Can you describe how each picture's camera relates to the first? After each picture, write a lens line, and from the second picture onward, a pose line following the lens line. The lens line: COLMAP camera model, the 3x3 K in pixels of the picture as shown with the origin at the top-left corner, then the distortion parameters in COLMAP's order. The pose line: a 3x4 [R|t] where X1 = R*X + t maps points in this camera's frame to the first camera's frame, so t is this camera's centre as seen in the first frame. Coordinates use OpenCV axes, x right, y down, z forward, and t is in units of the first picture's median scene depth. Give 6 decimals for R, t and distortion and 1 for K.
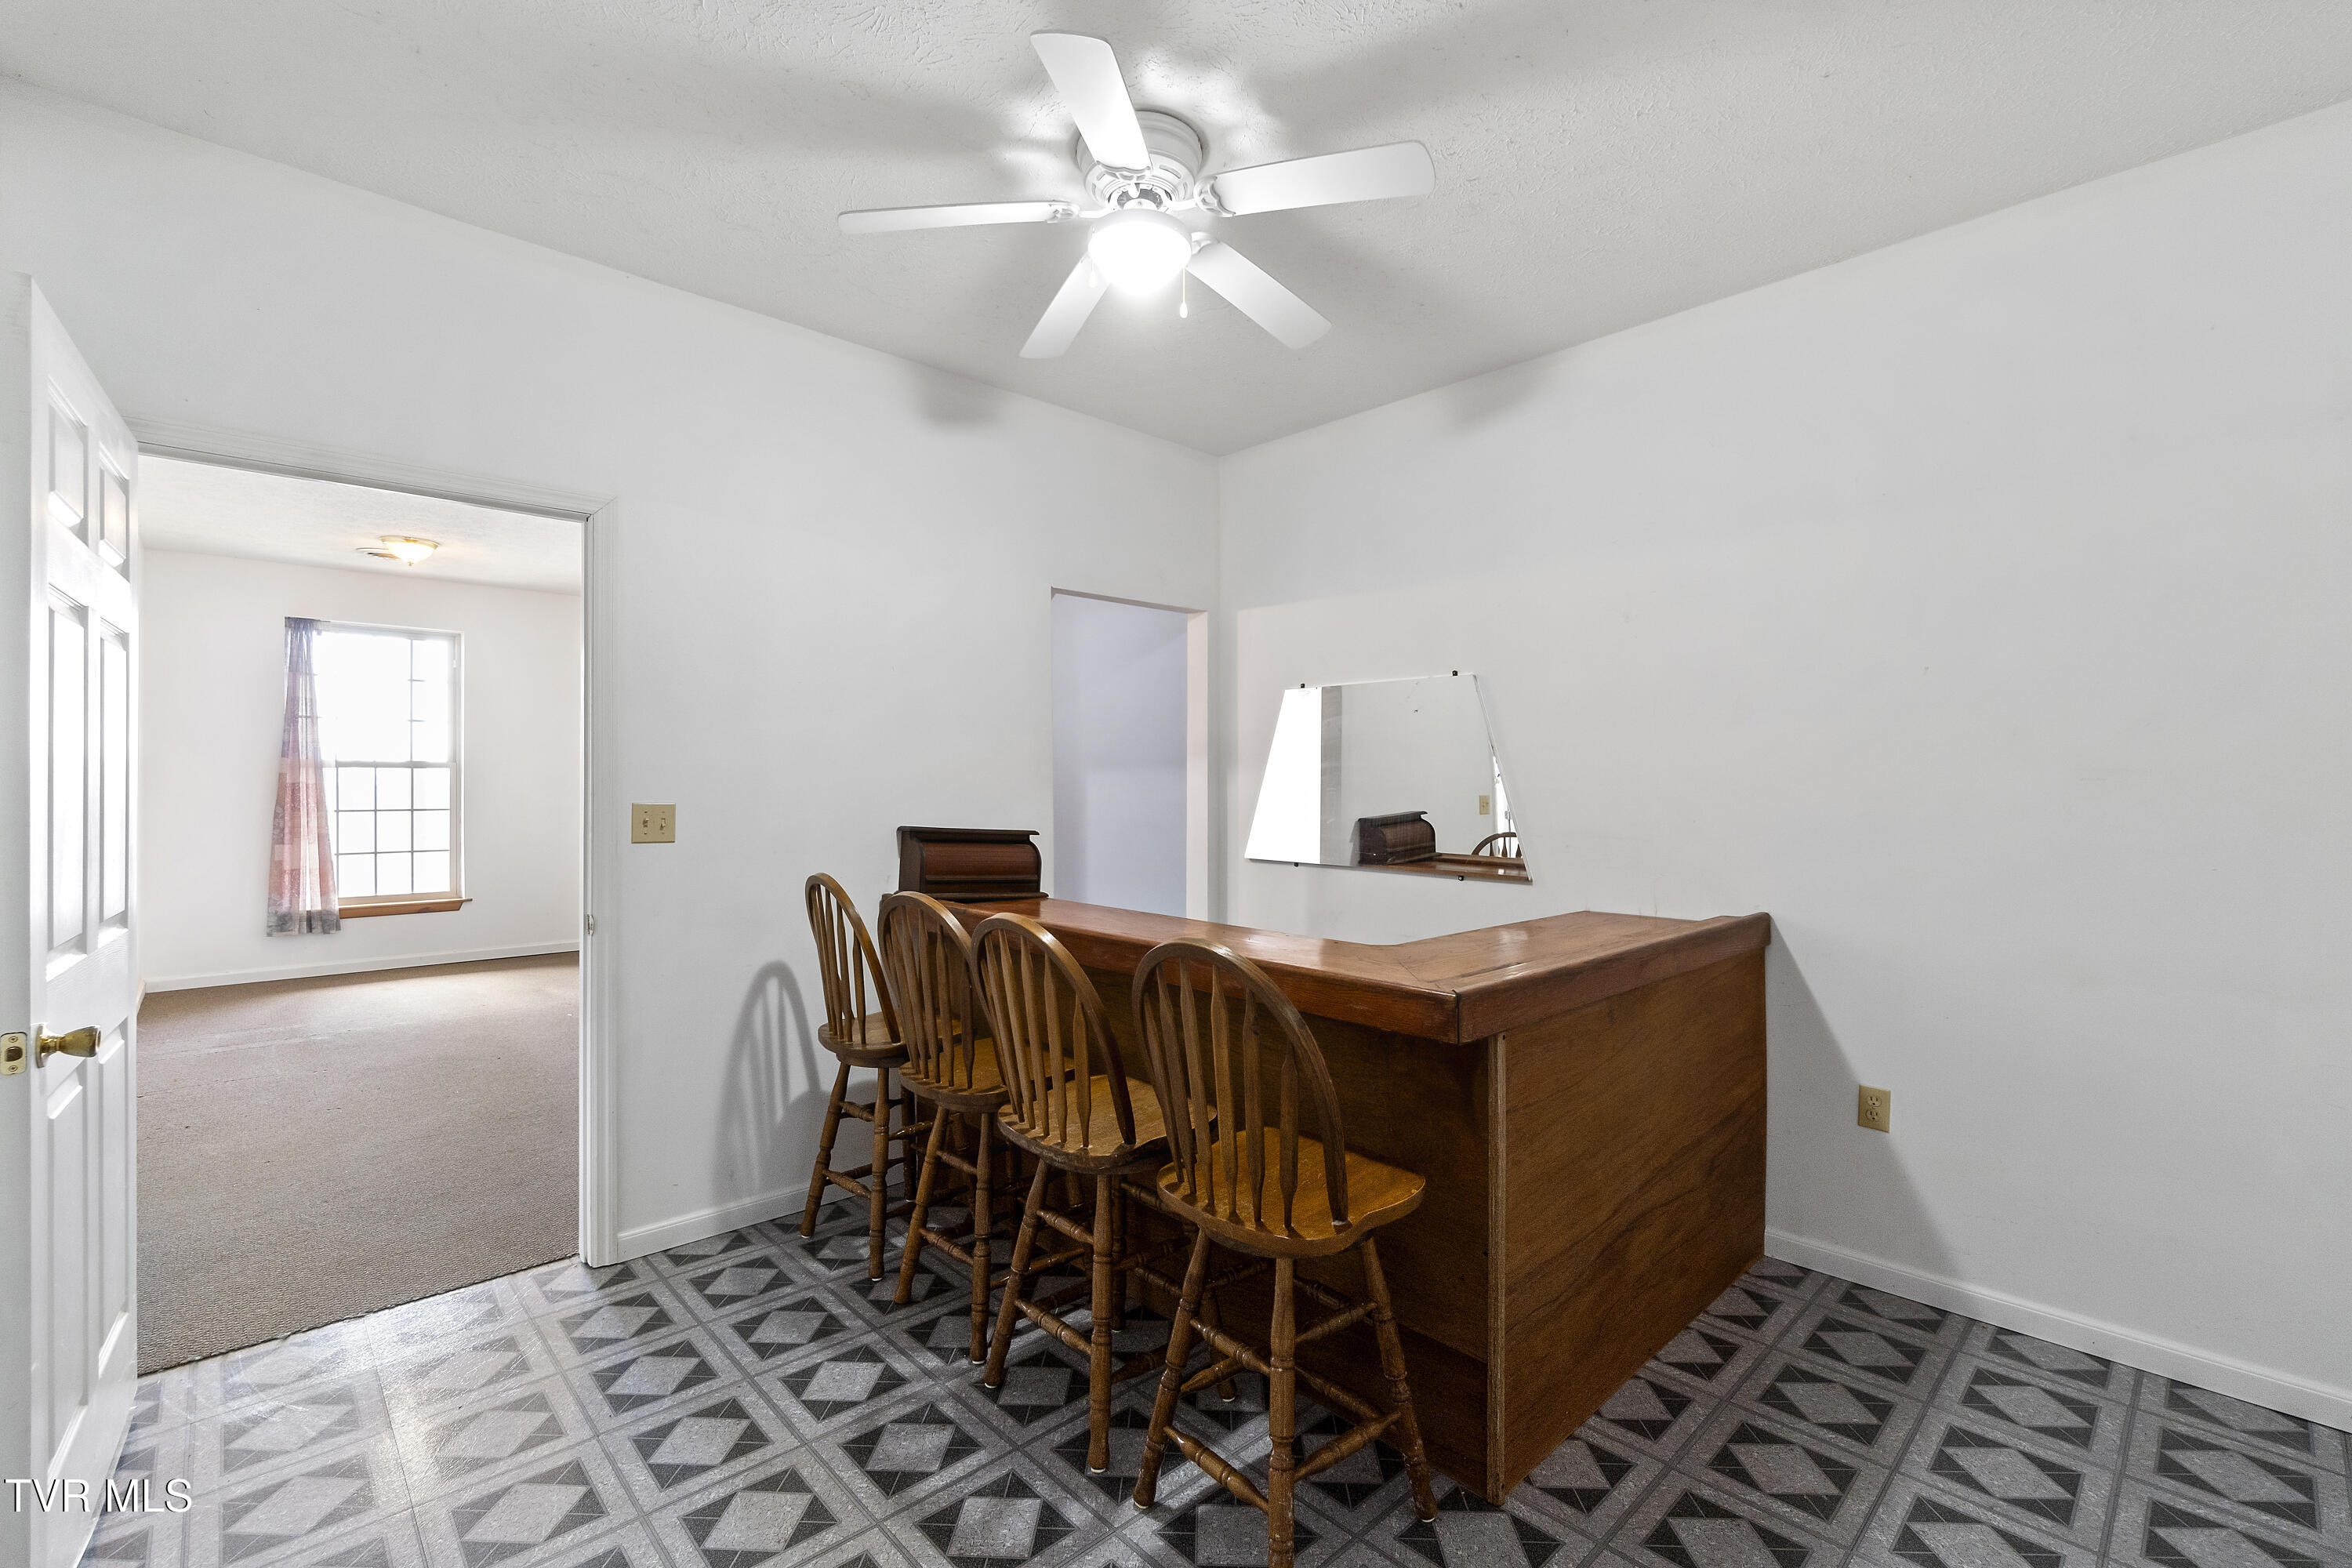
lens RADIAL K [[1028.9, 0, 1176.5], [0, 1028.9, 777.9], [0, 0, 1]] dist [-0.011211, -0.000275]
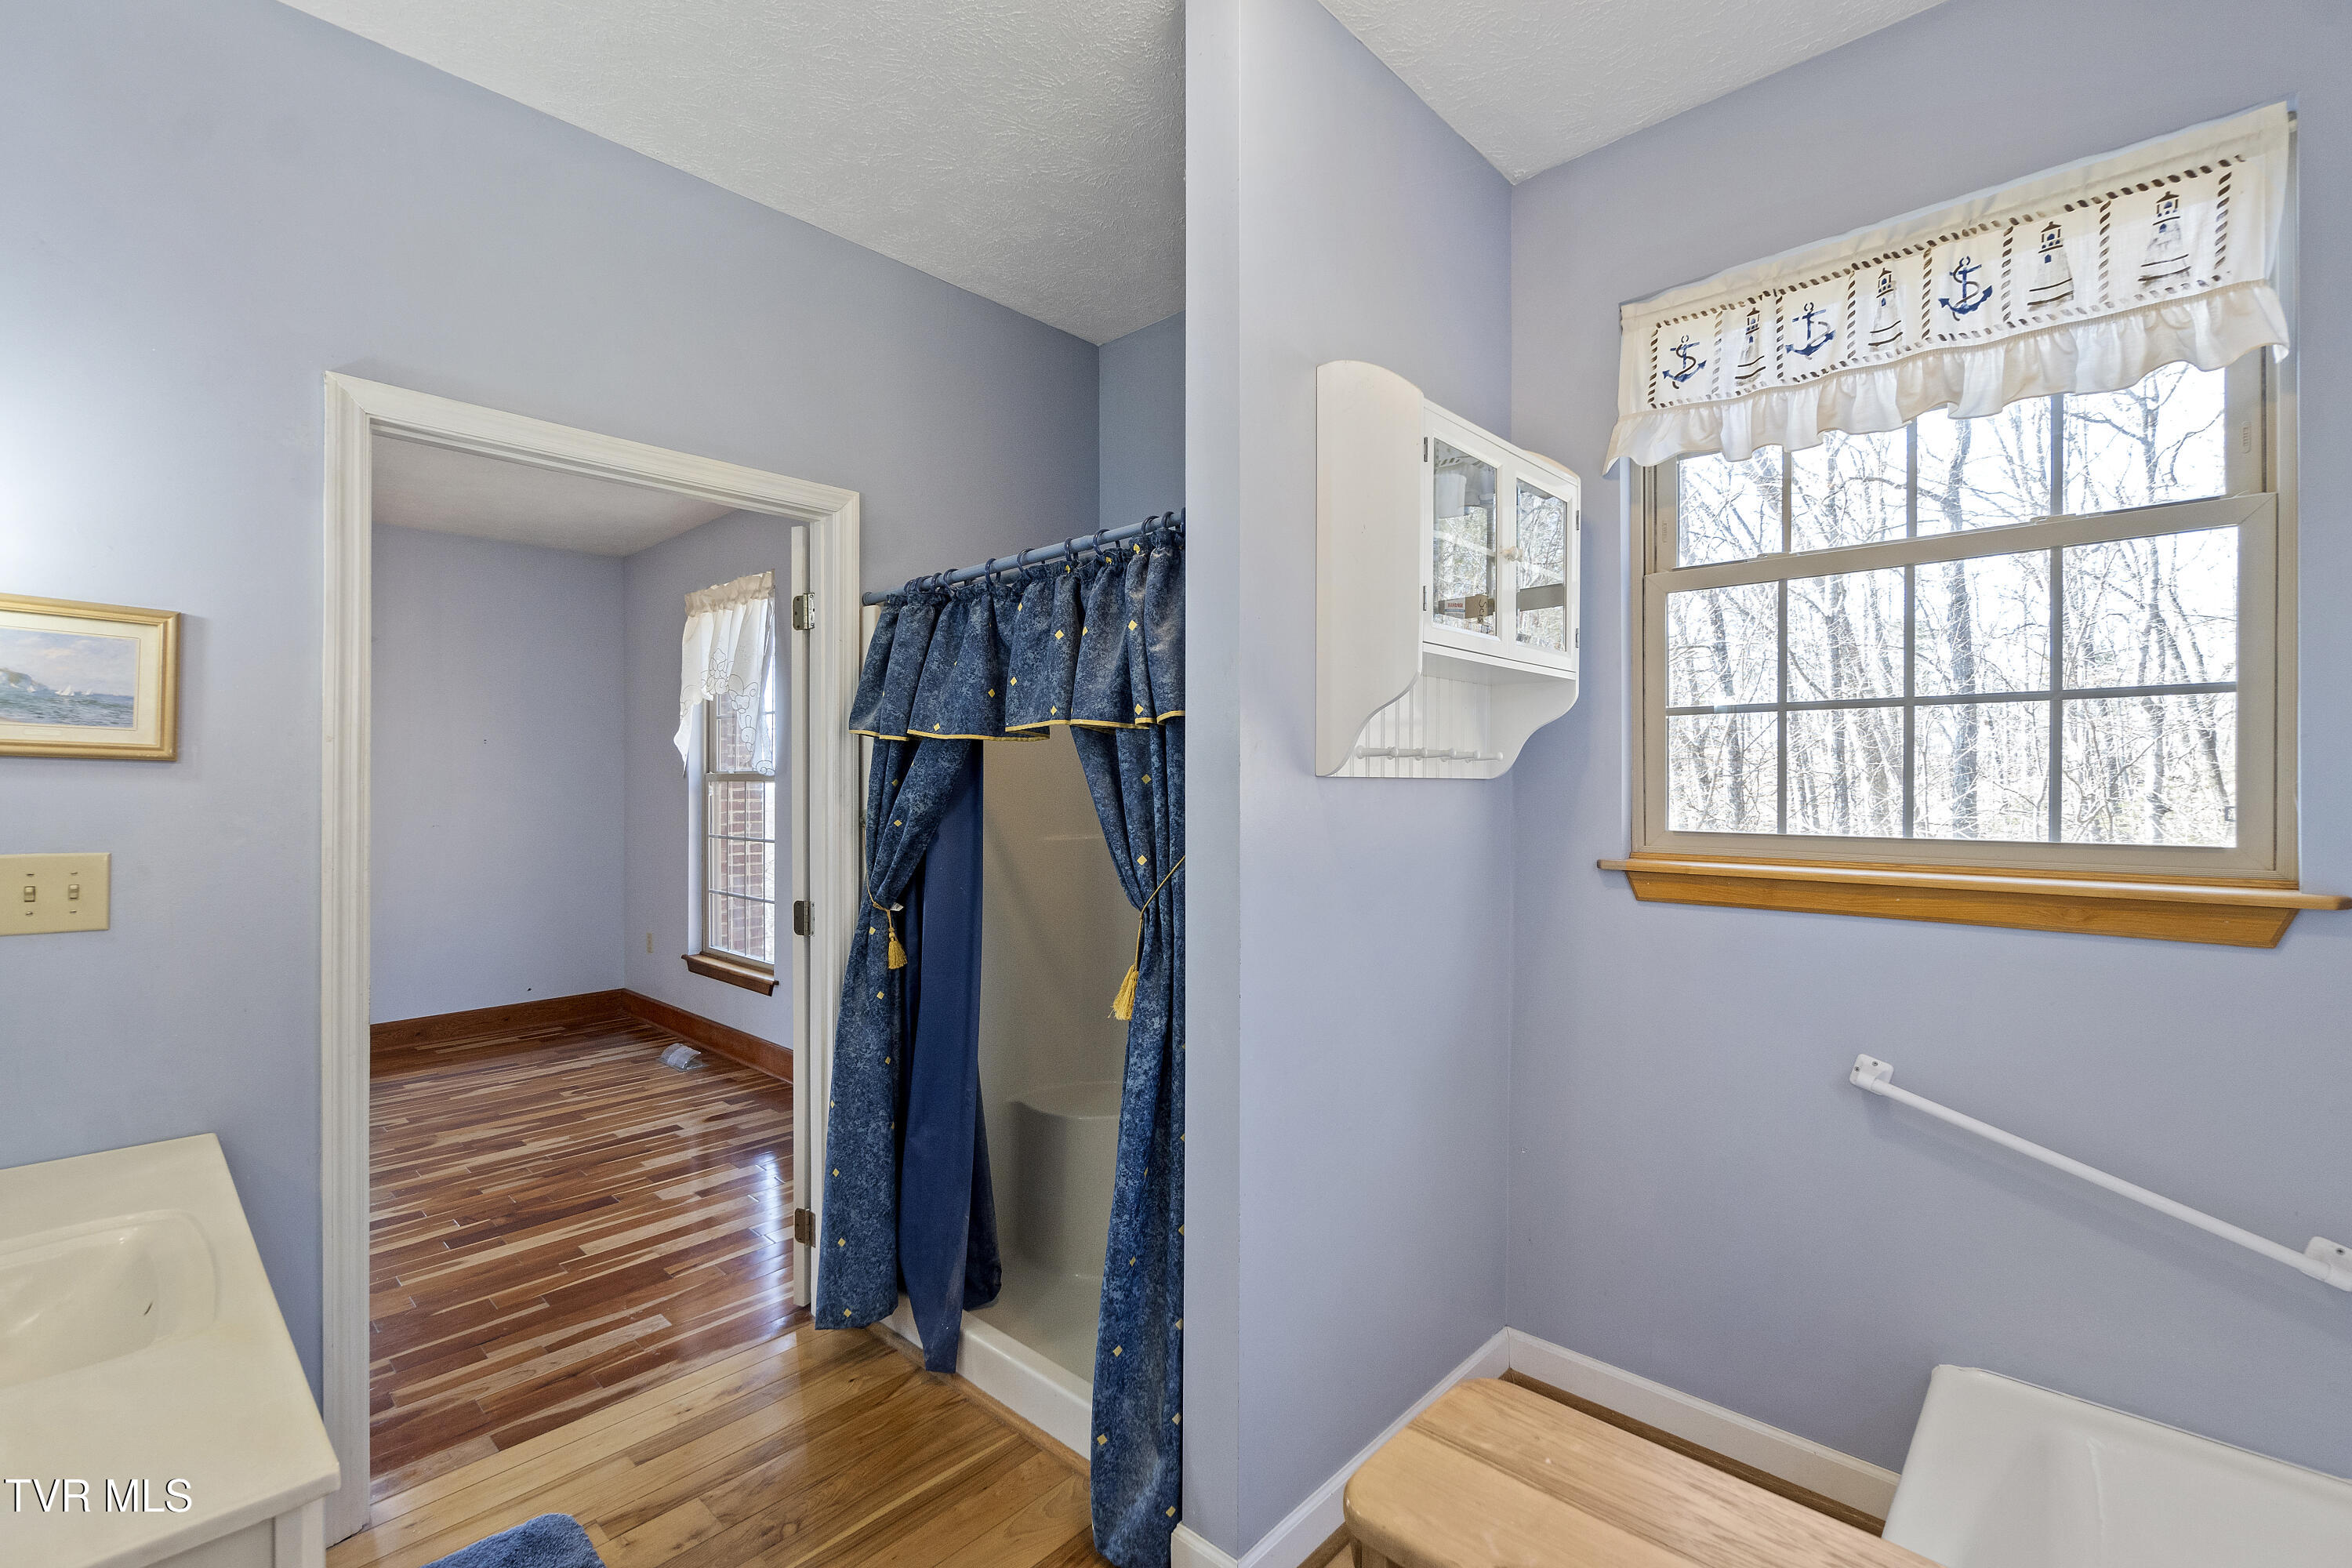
lens RADIAL K [[1028.9, 0, 1184.0], [0, 1028.9, 800.5], [0, 0, 1]] dist [-0.011211, -0.000275]
pose [[0.078801, 0.006658, -0.996868, -0.485968], [-0.006978, 0.999957, 0.006127, 0.100216], [0.996866, 0.006473, 0.078844, 0.738245]]
